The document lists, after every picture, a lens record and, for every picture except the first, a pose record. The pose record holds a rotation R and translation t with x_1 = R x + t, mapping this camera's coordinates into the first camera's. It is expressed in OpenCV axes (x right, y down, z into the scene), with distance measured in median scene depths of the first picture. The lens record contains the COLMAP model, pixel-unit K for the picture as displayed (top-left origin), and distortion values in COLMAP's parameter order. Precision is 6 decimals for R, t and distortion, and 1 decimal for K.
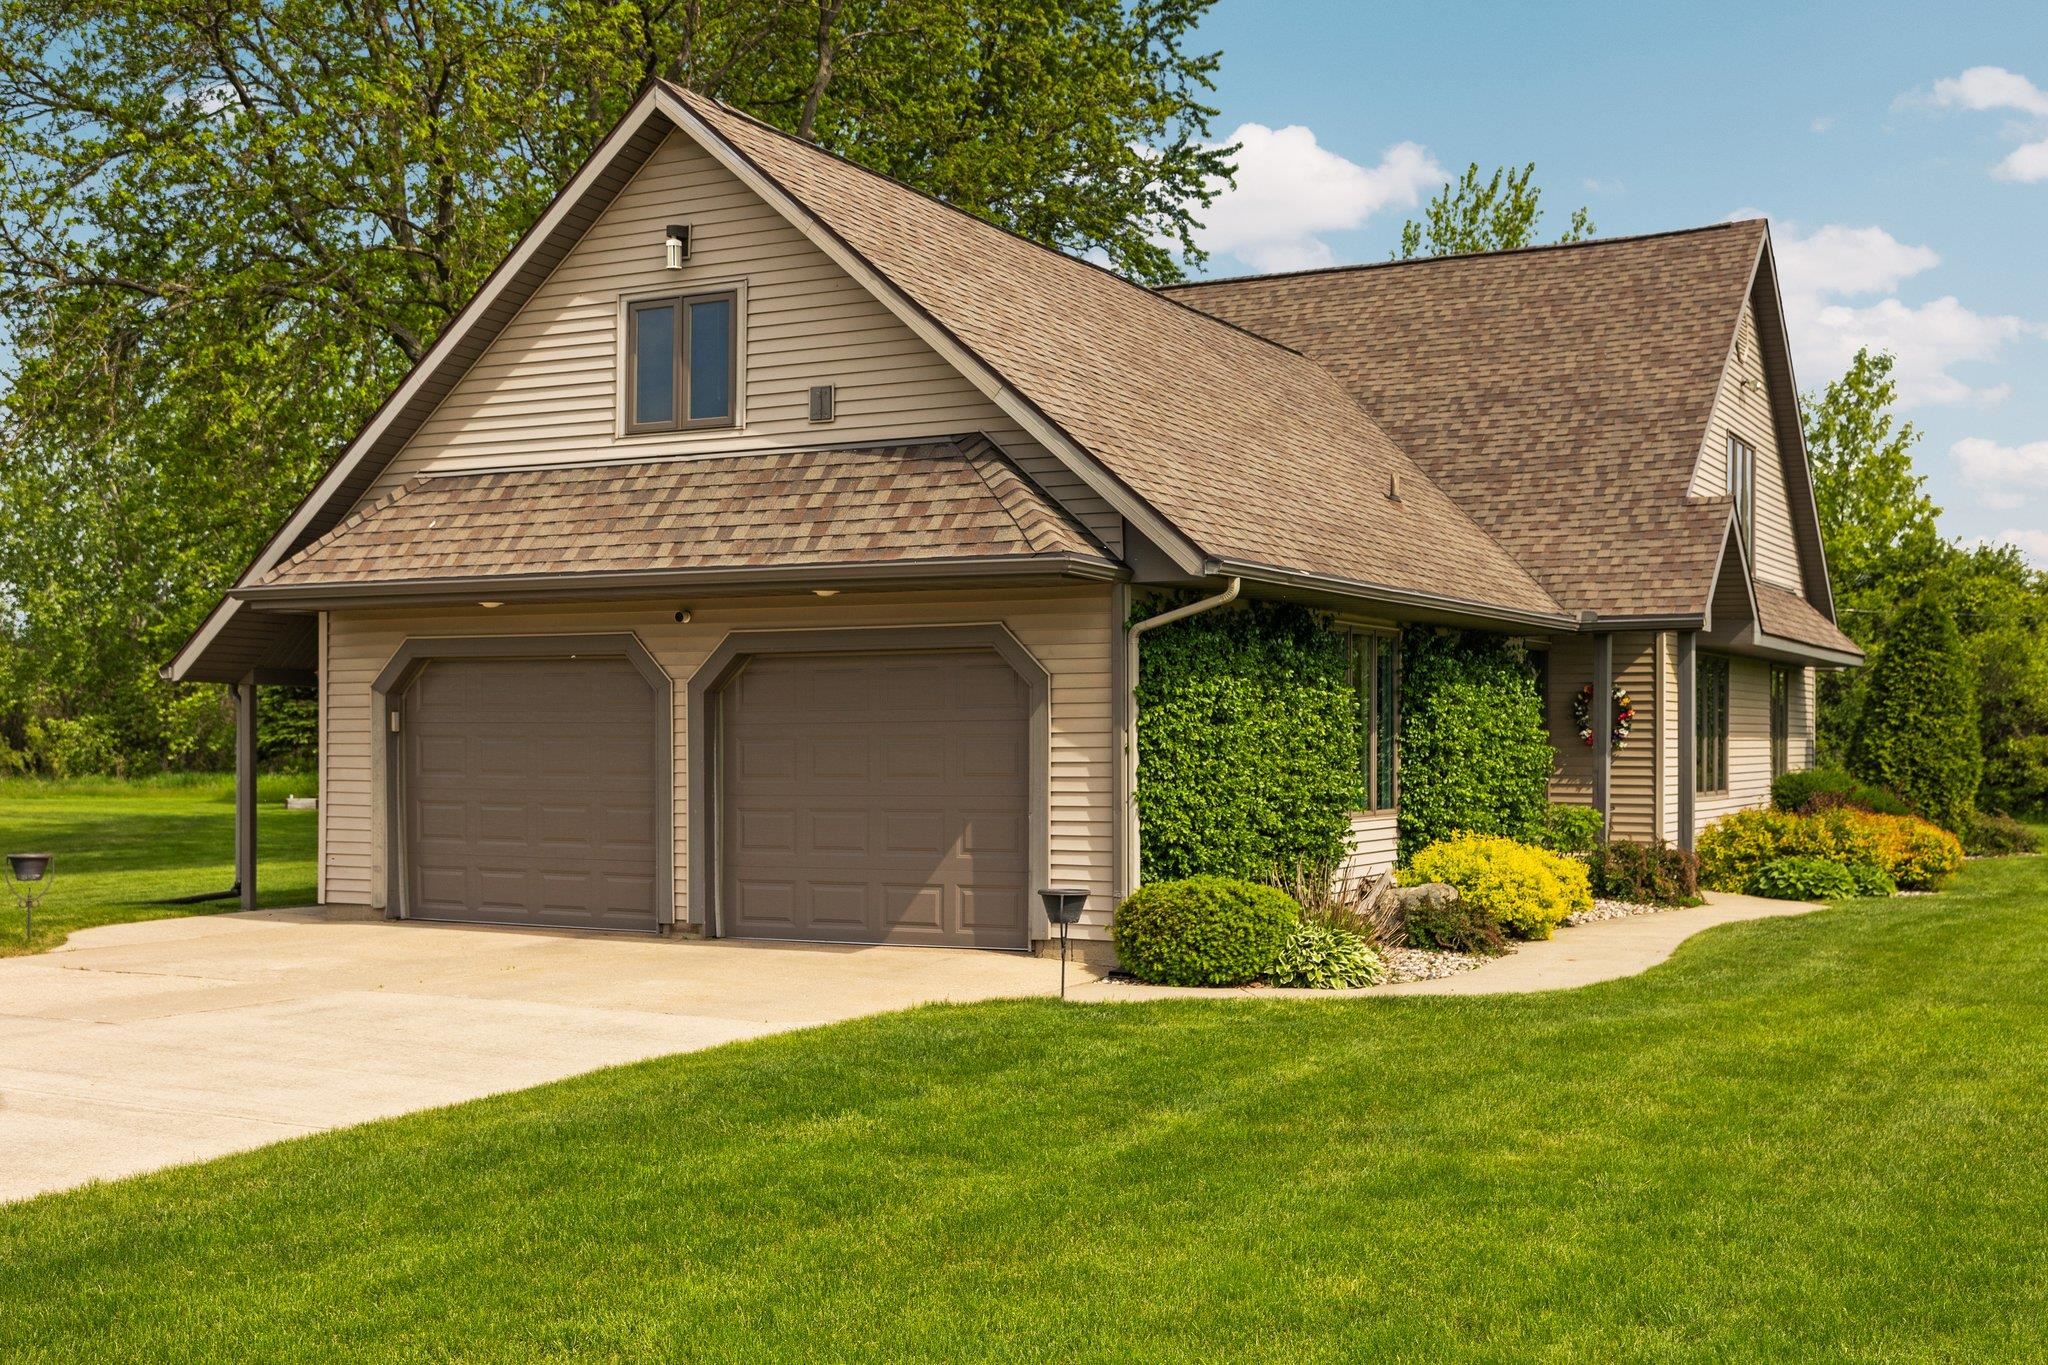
lens RADIAL K [[2256.0, 0, 1021.7], [0, 2256.0, 700.8], [0, 0, 1]] dist [0.001354, 0.000000]
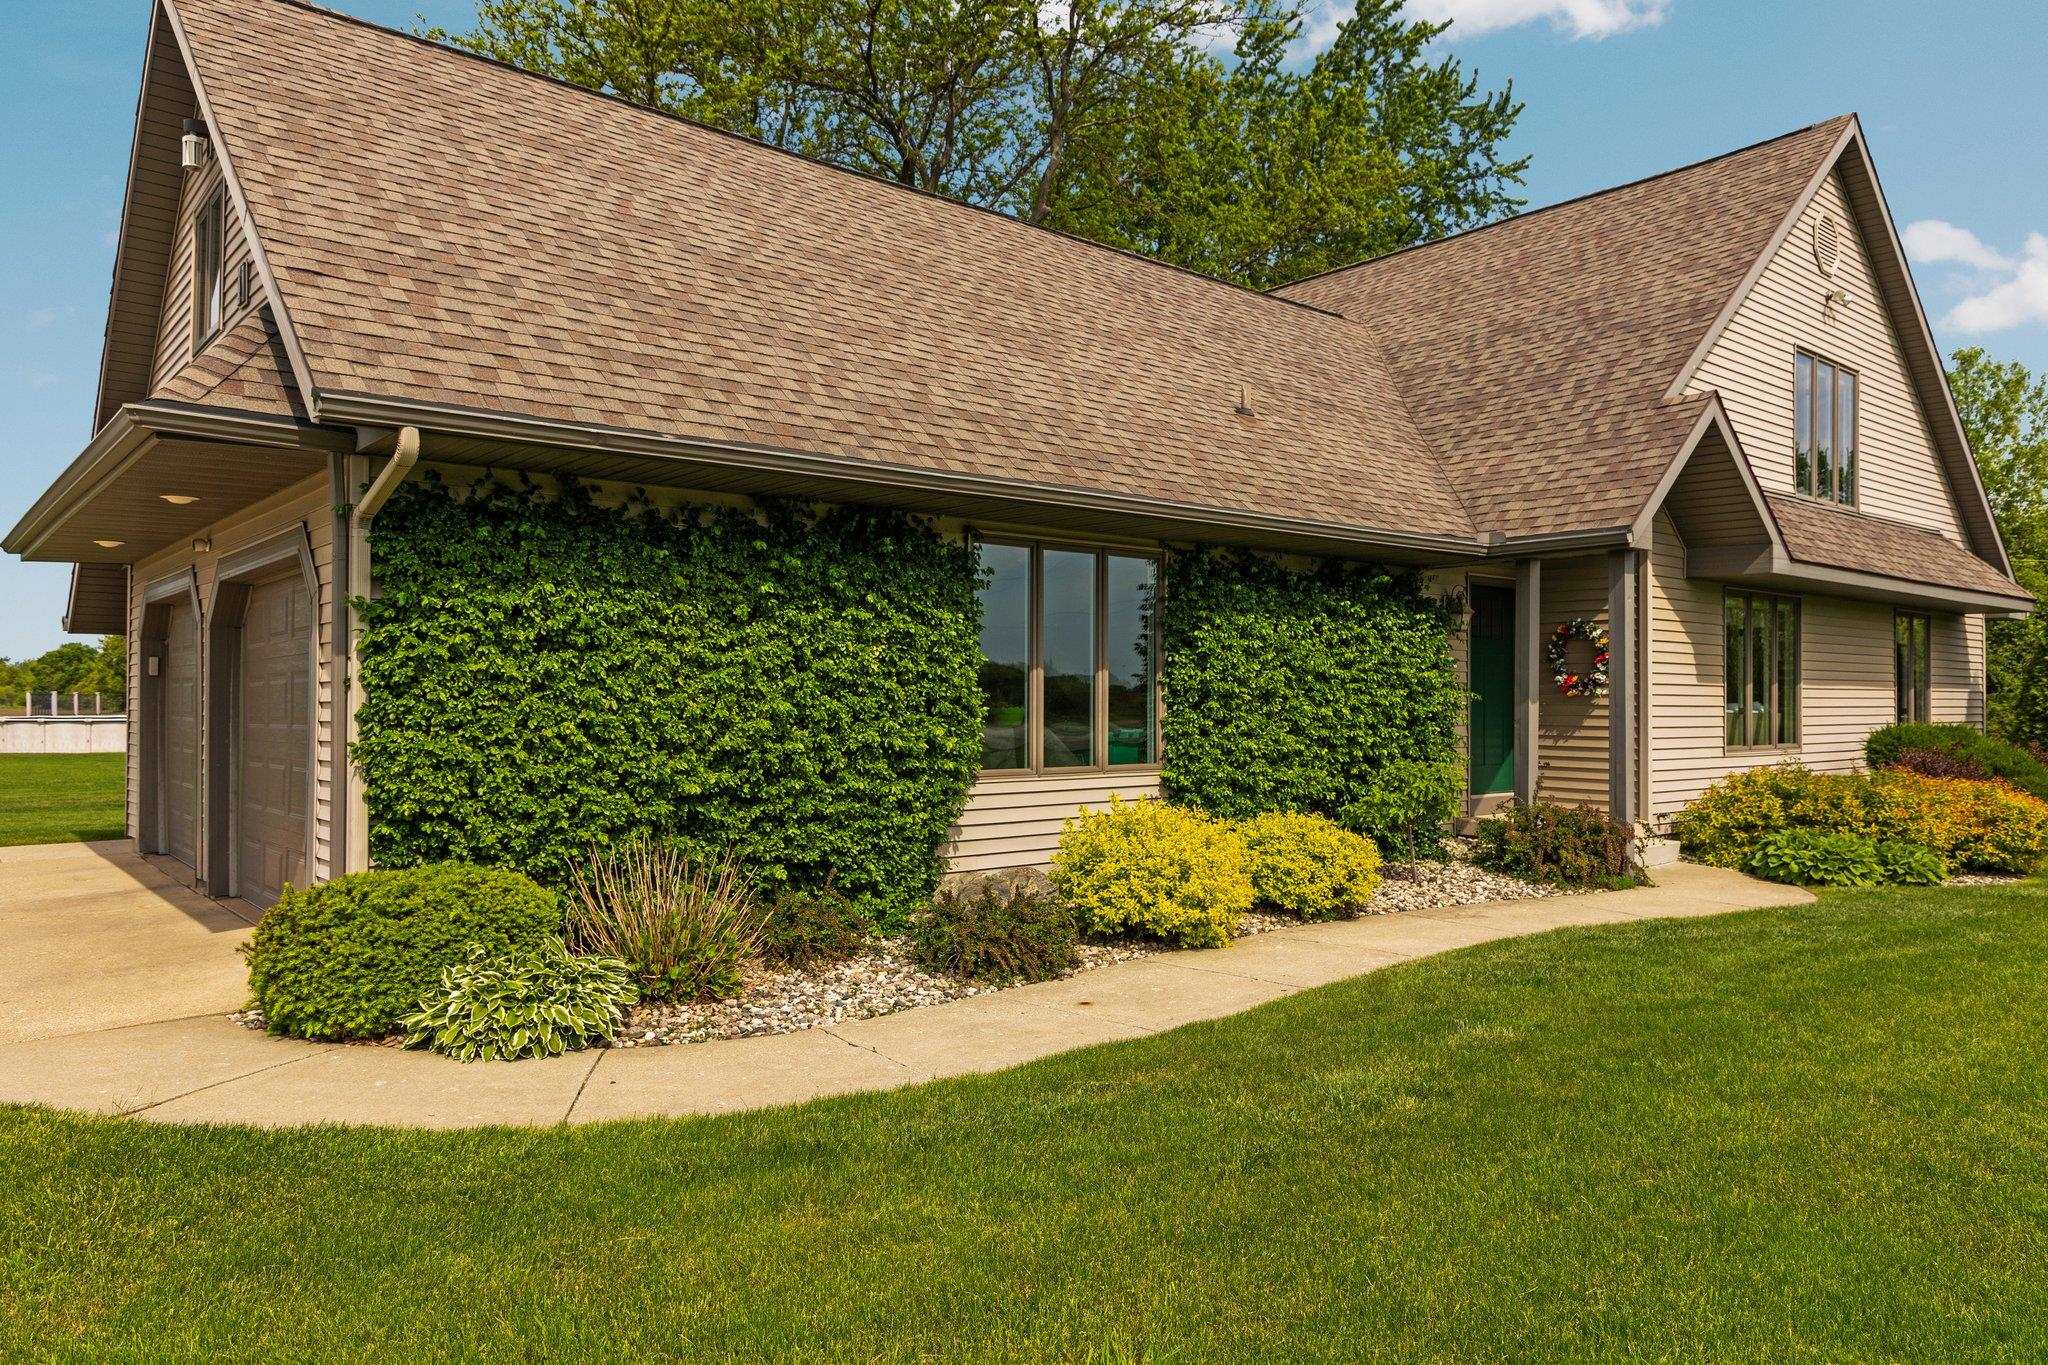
lens RADIAL K [[1380.6, 0, 1021.3], [0, 1380.6, 667.3], [0, 0, 1]] dist [0.005443, -0.003064]
pose [[0.929754, -0.008118, -0.368091, 0.342073], [0.005373, 0.999950, -0.008481, 0.018032], [0.368141, 0.005908, 0.929751, 0.560415]]
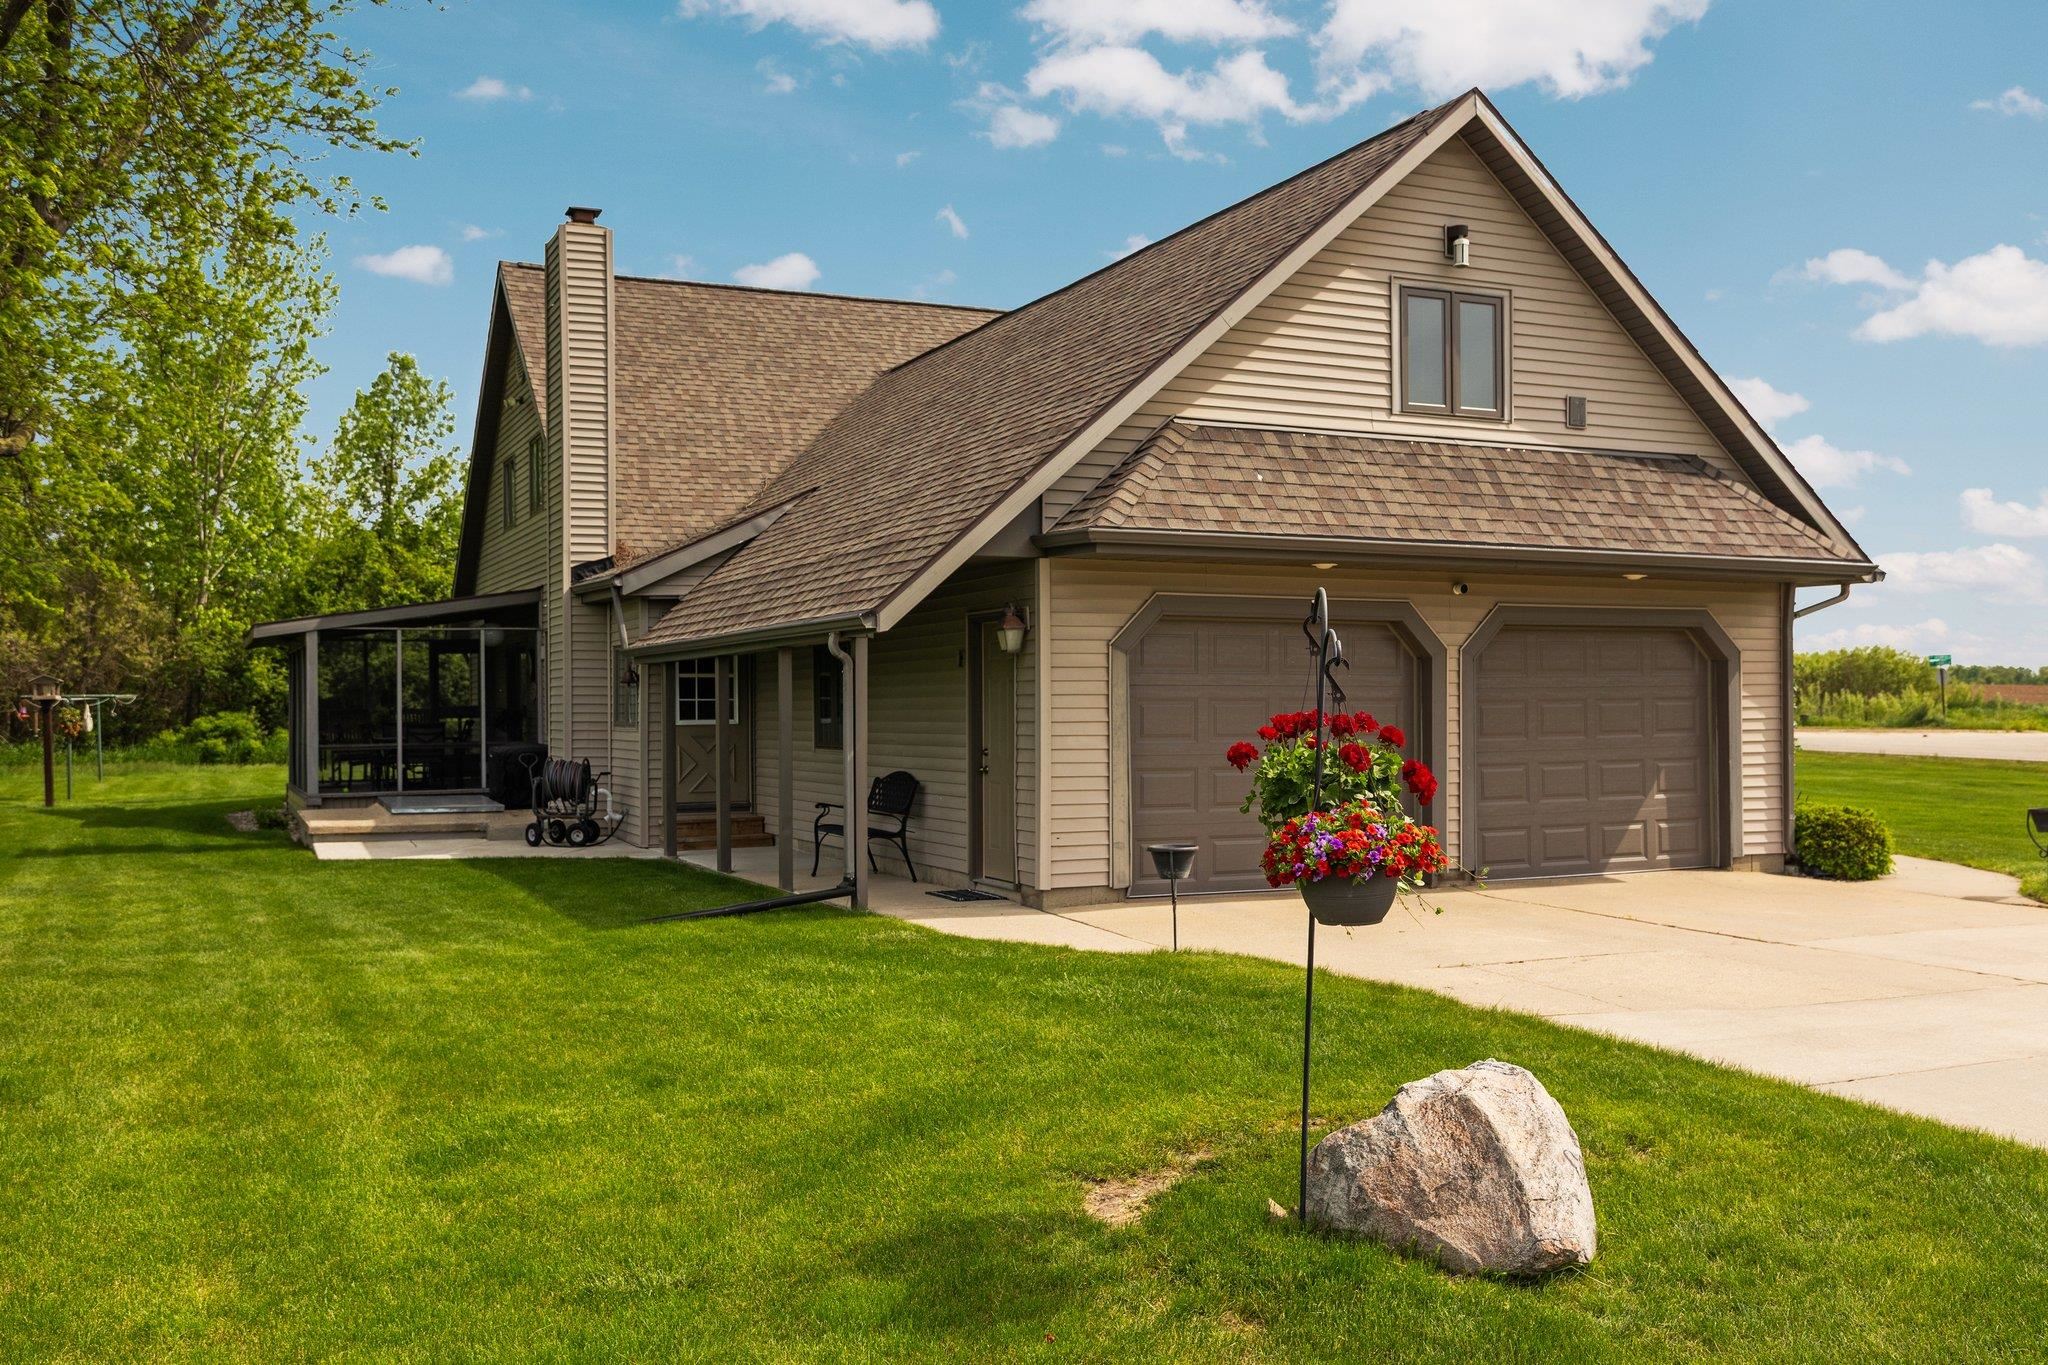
lens RADIAL K [[1814.0, 0, 1023.0], [0, 1814.0, 685.9], [0, 0, 1]] dist [-0.008800, -0.000194]
pose [[0.608585, 0.004725, 0.793474, -0.902155], [-0.011271, 0.999933, 0.002691, 0.008691], [-0.793408, -0.010581, 0.608598, 0.593013]]
